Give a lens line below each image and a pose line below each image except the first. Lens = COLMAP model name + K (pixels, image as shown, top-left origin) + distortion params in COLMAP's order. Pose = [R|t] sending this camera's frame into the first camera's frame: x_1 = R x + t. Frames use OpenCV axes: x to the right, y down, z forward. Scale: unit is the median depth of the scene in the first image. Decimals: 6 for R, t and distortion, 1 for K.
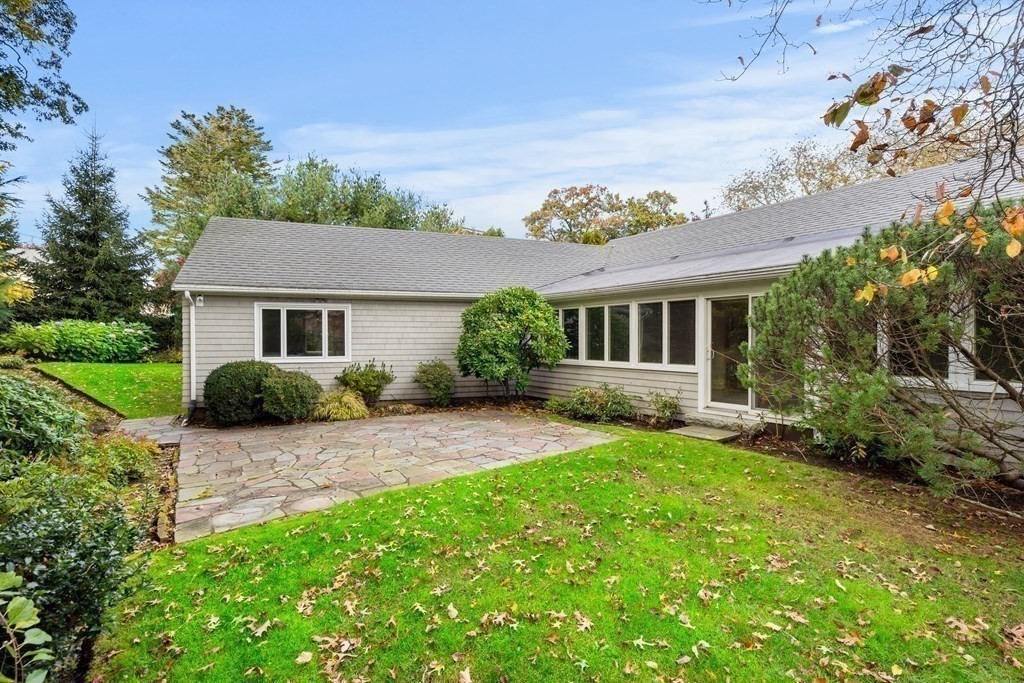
lens RADIAL K [[468.8, 0, 516.0], [0, 468.8, 347.4], [0, 0, 1]] dist [-0.002027, -0.000154]
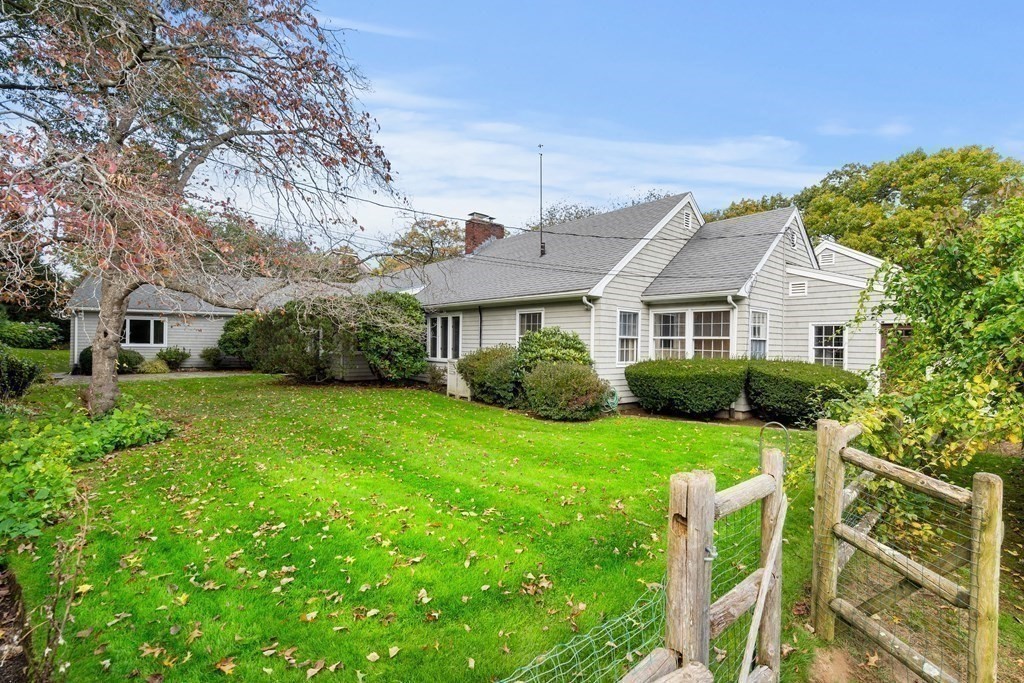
lens RADIAL K [[468.8, 0, 516.0], [0, 468.8, 347.4], [0, 0, 1]] dist [-0.002027, -0.000154]
pose [[0.994990, 0.015593, 0.098754, 0.893694], [-0.014855, 0.999856, -0.008197, 0.027745], [-0.098868, 0.006689, 0.995078, -1.066605]]
